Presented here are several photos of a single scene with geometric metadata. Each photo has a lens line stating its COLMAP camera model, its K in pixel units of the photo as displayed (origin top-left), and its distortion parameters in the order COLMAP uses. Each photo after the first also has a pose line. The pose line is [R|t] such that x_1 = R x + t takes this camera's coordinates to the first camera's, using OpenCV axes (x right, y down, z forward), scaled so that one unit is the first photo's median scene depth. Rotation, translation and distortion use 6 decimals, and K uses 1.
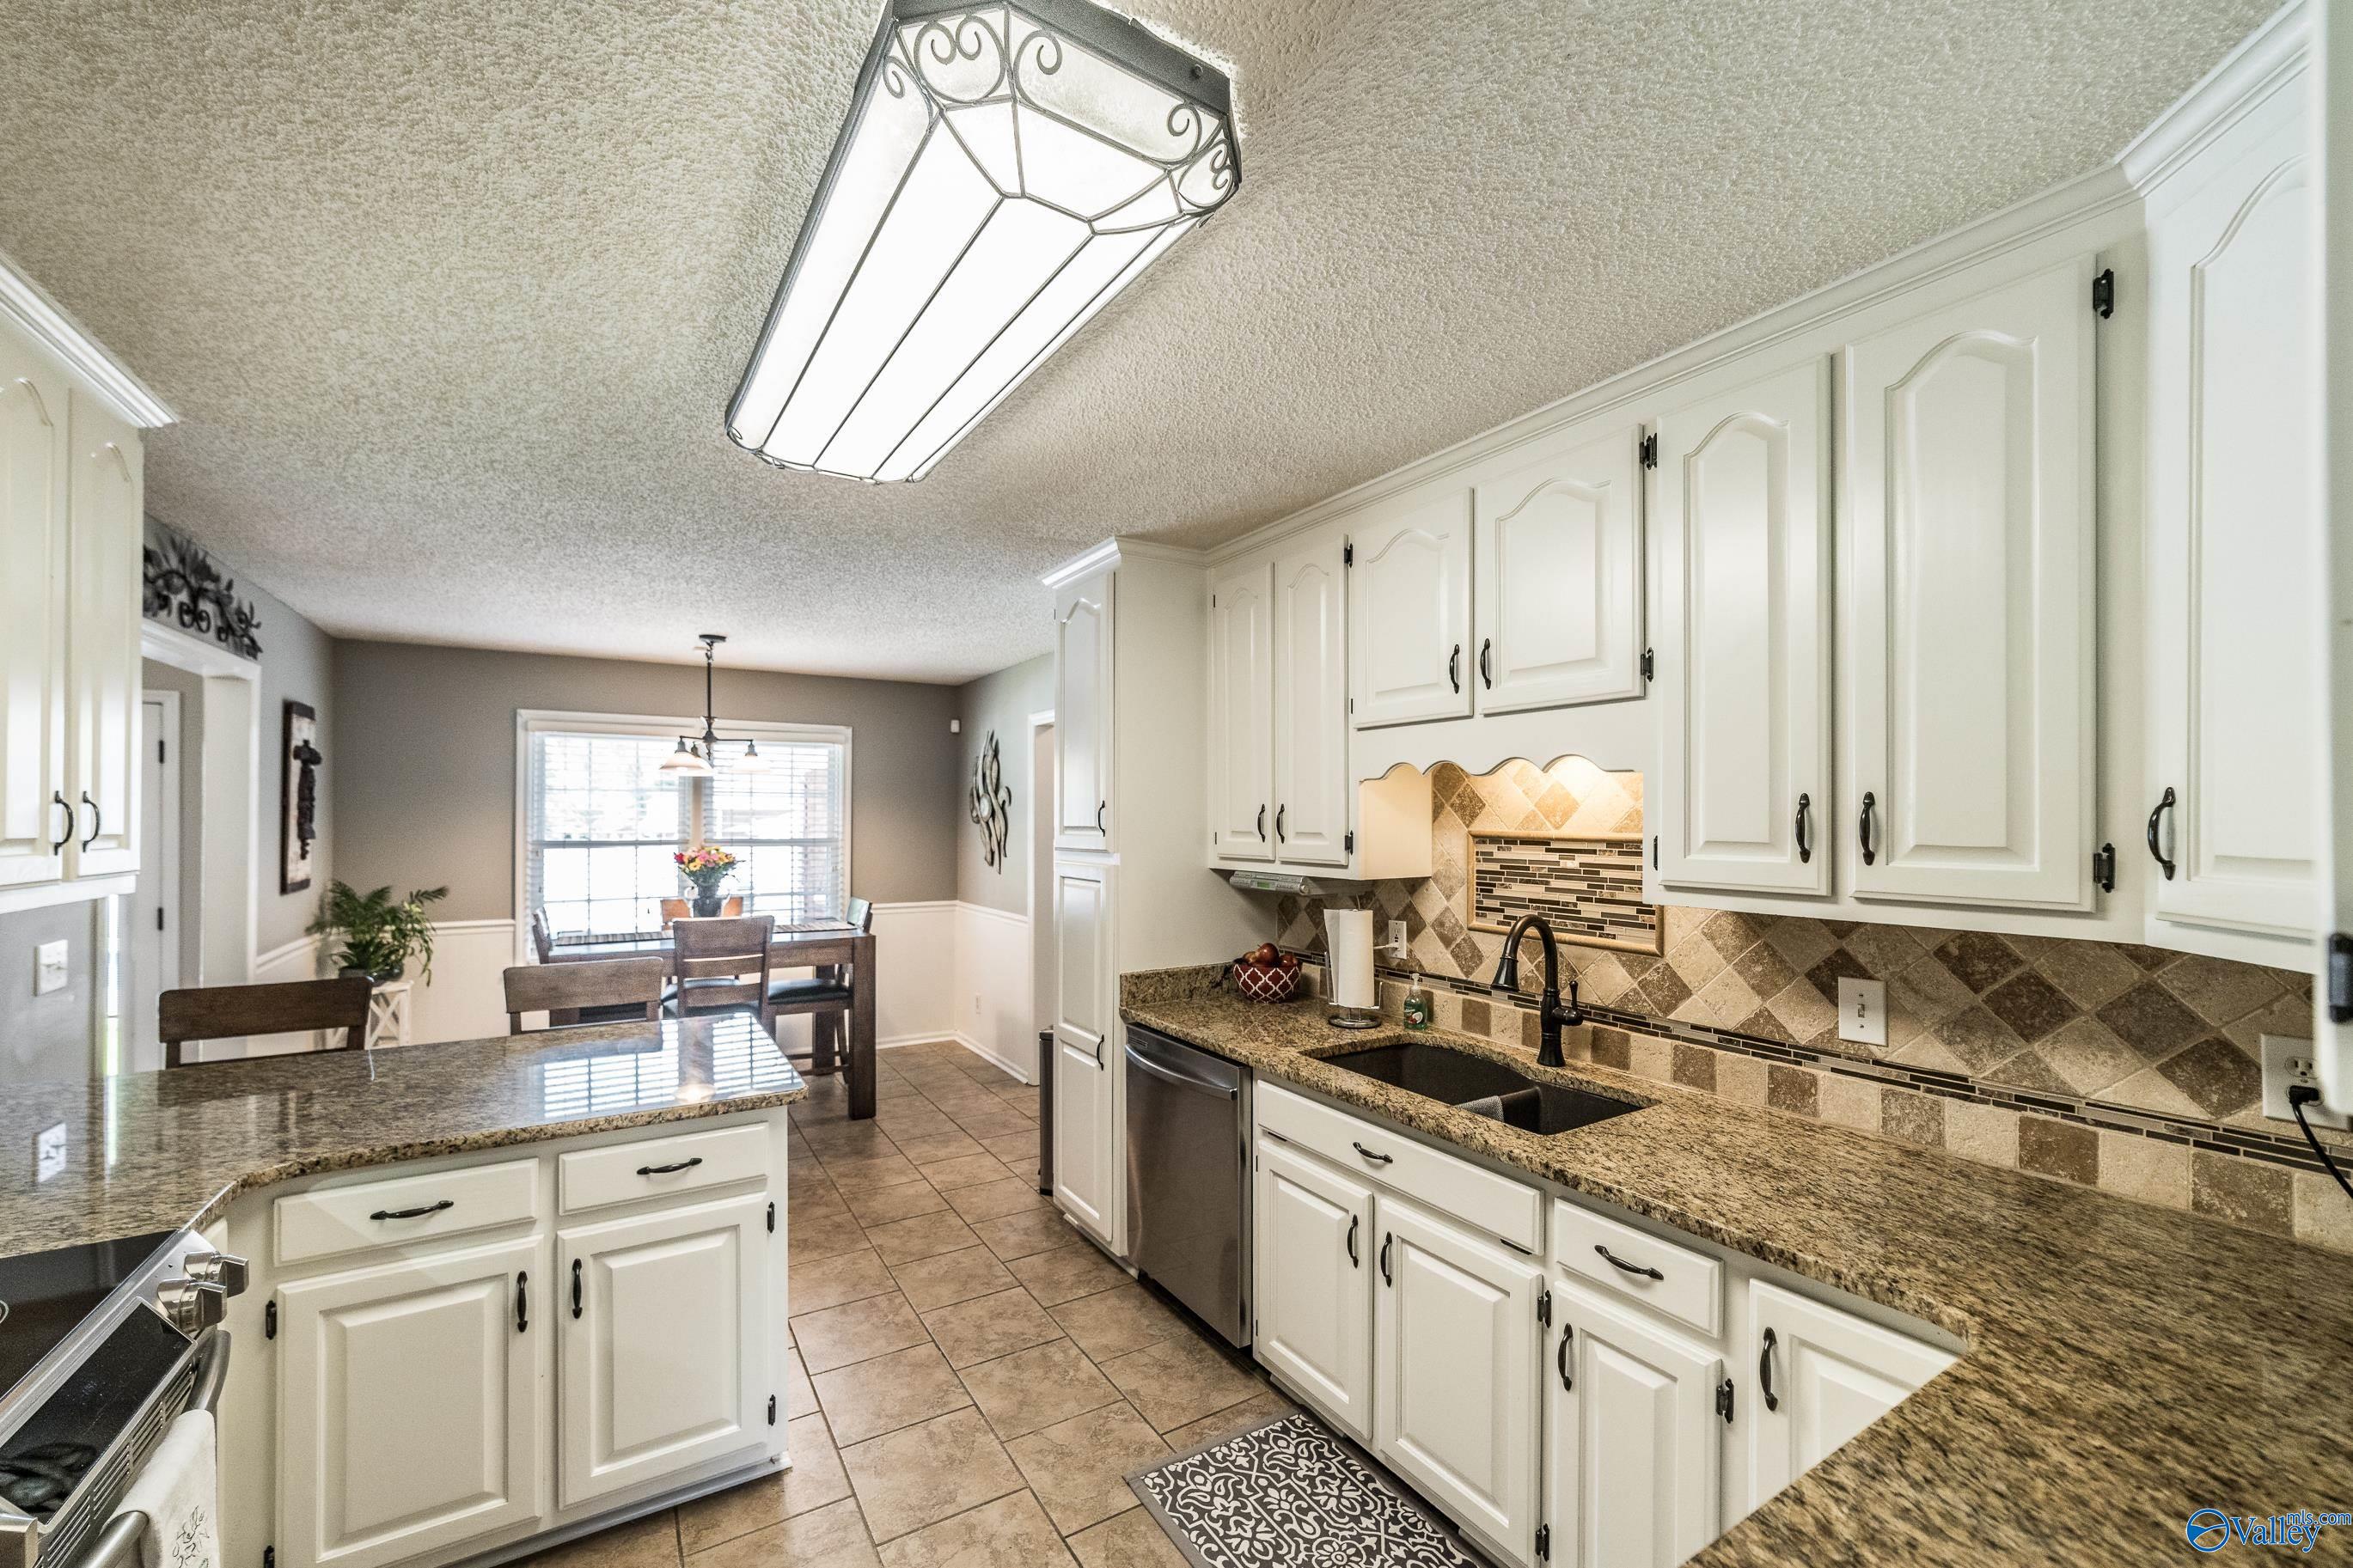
lens RADIAL K [[913.2, 0, 1161.0], [0, 913.2, 789.2], [0, 0, 1]] dist [-0.016696, 0.000303]
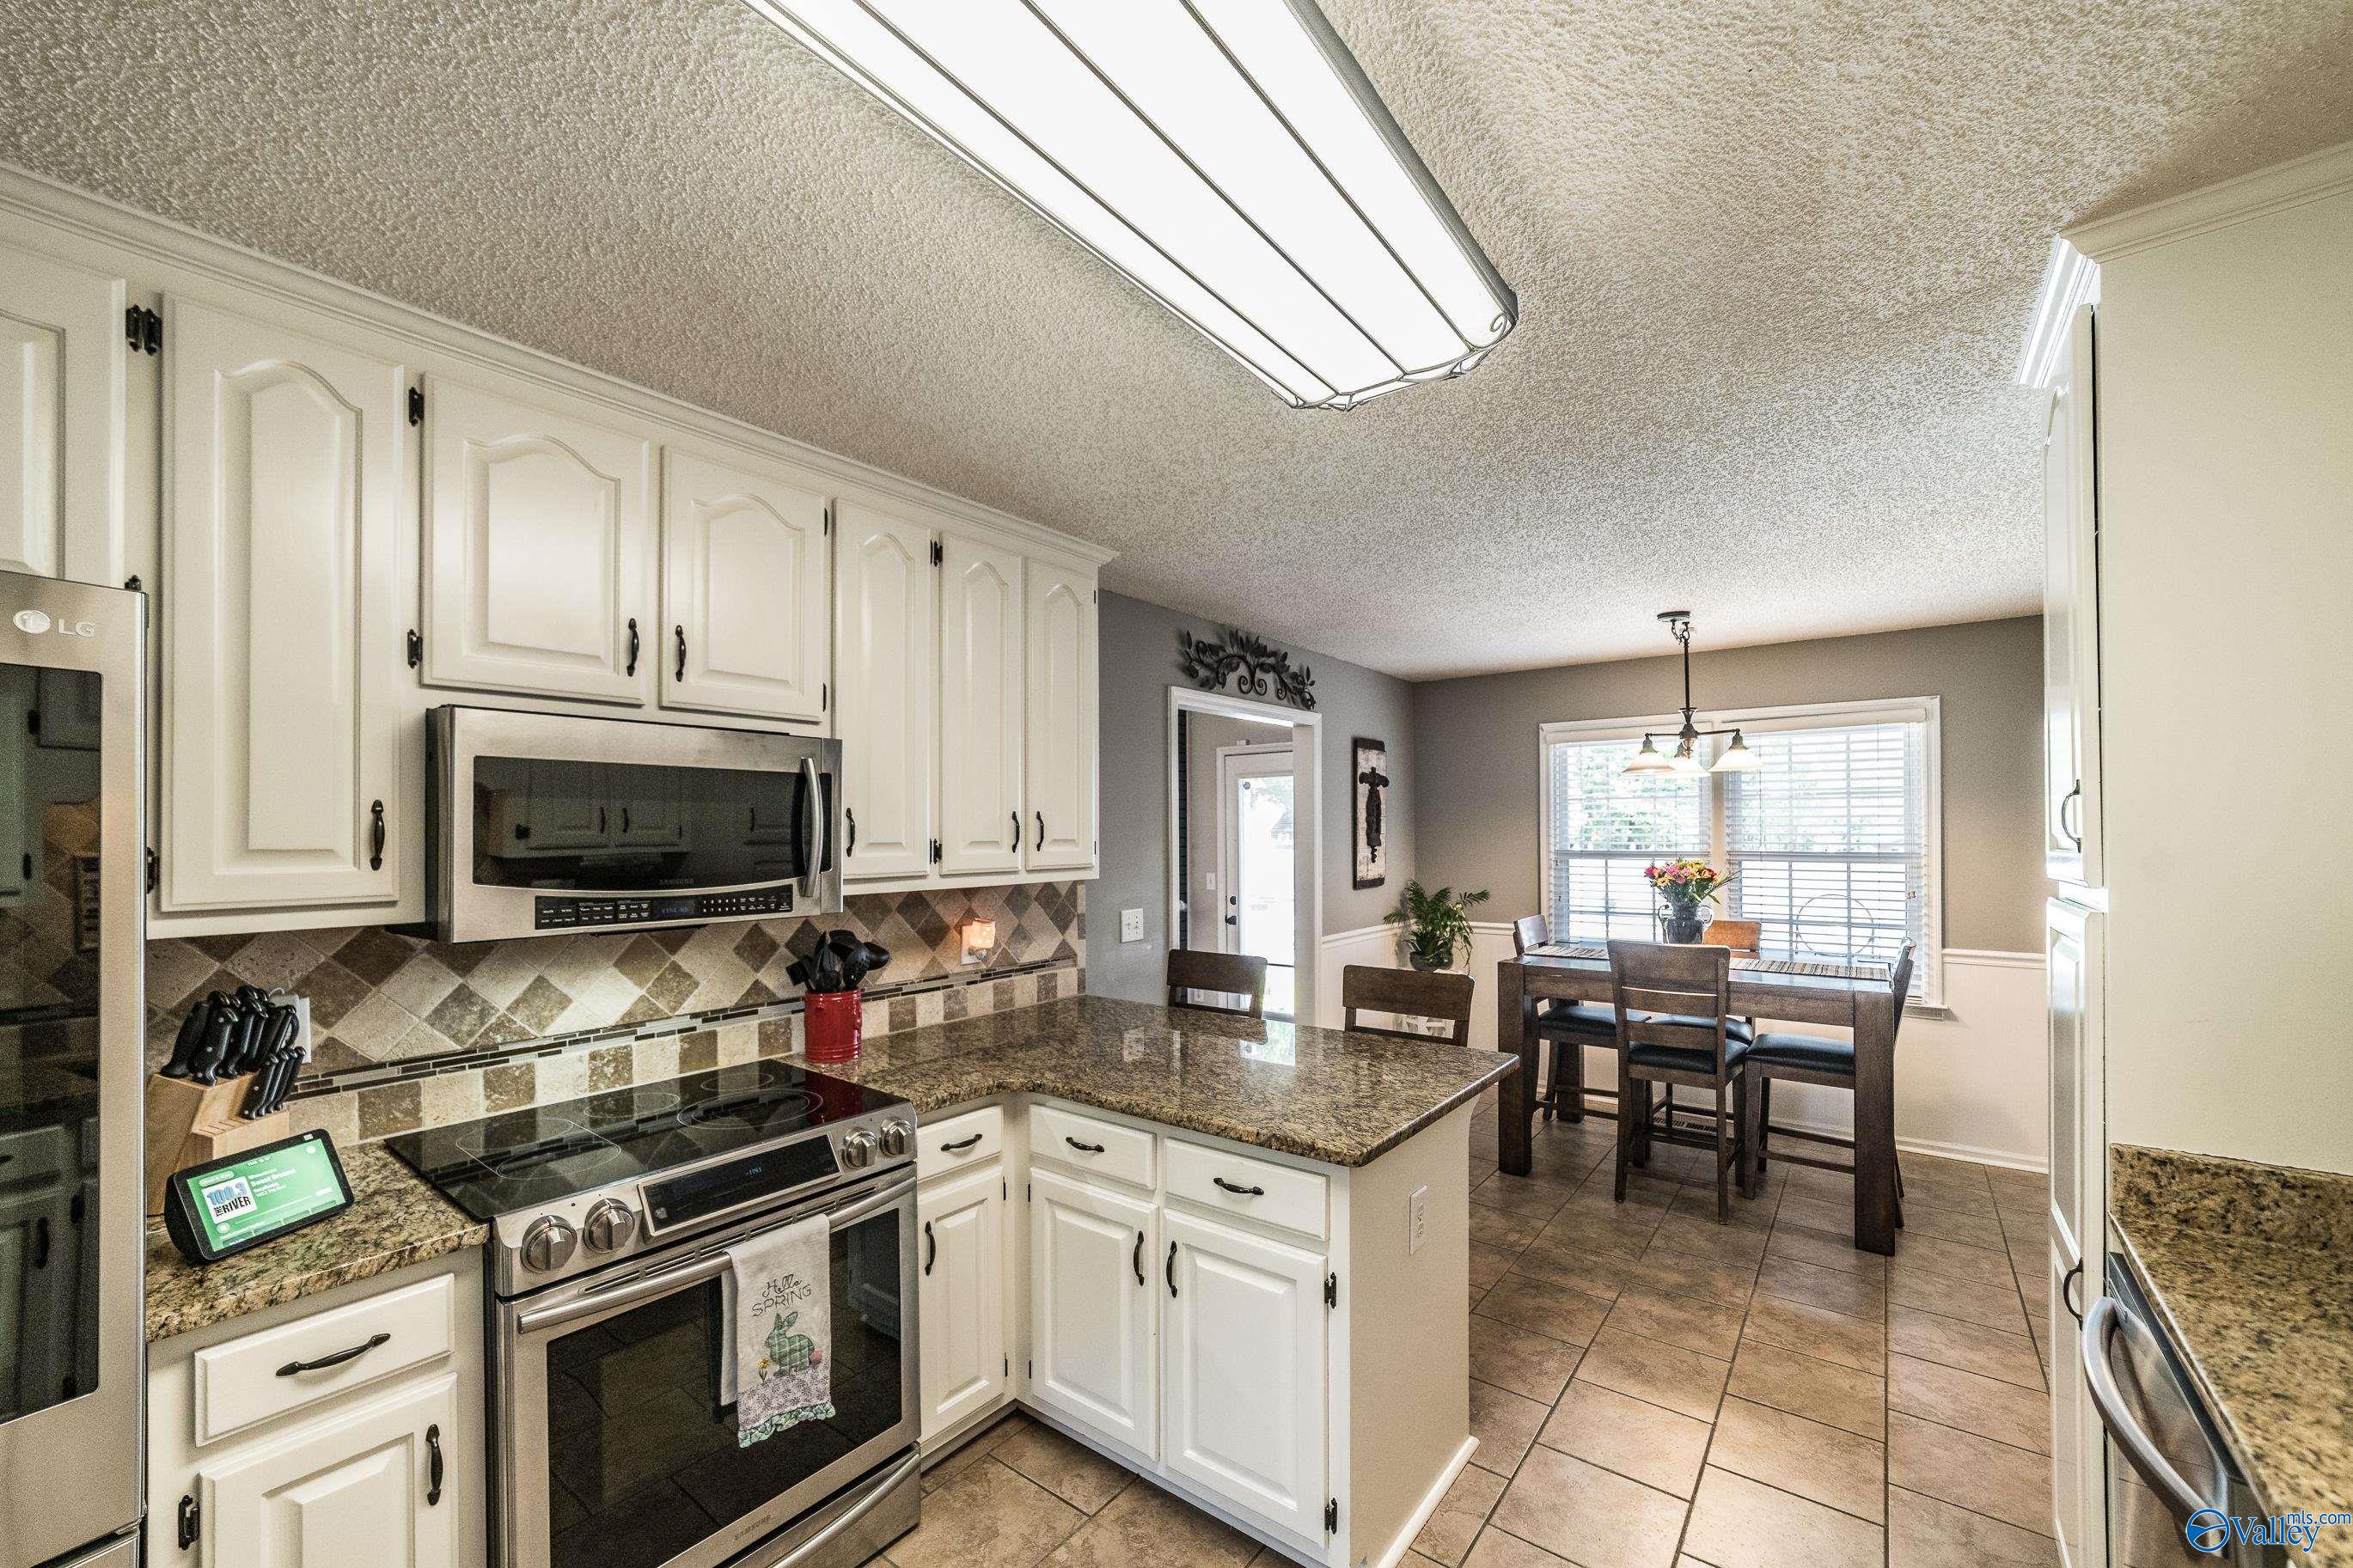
lens RADIAL K [[927.9, 0, 1176.7], [0, 927.9, 818.7], [0, 0, 1]] dist [-0.014071, 0.000419]
pose [[0.350856, -0.015892, -0.936294, 0.172409], [0.034882, 0.999384, -0.003892, 0.012605], [0.935779, -0.031294, 0.351194, 0.286927]]
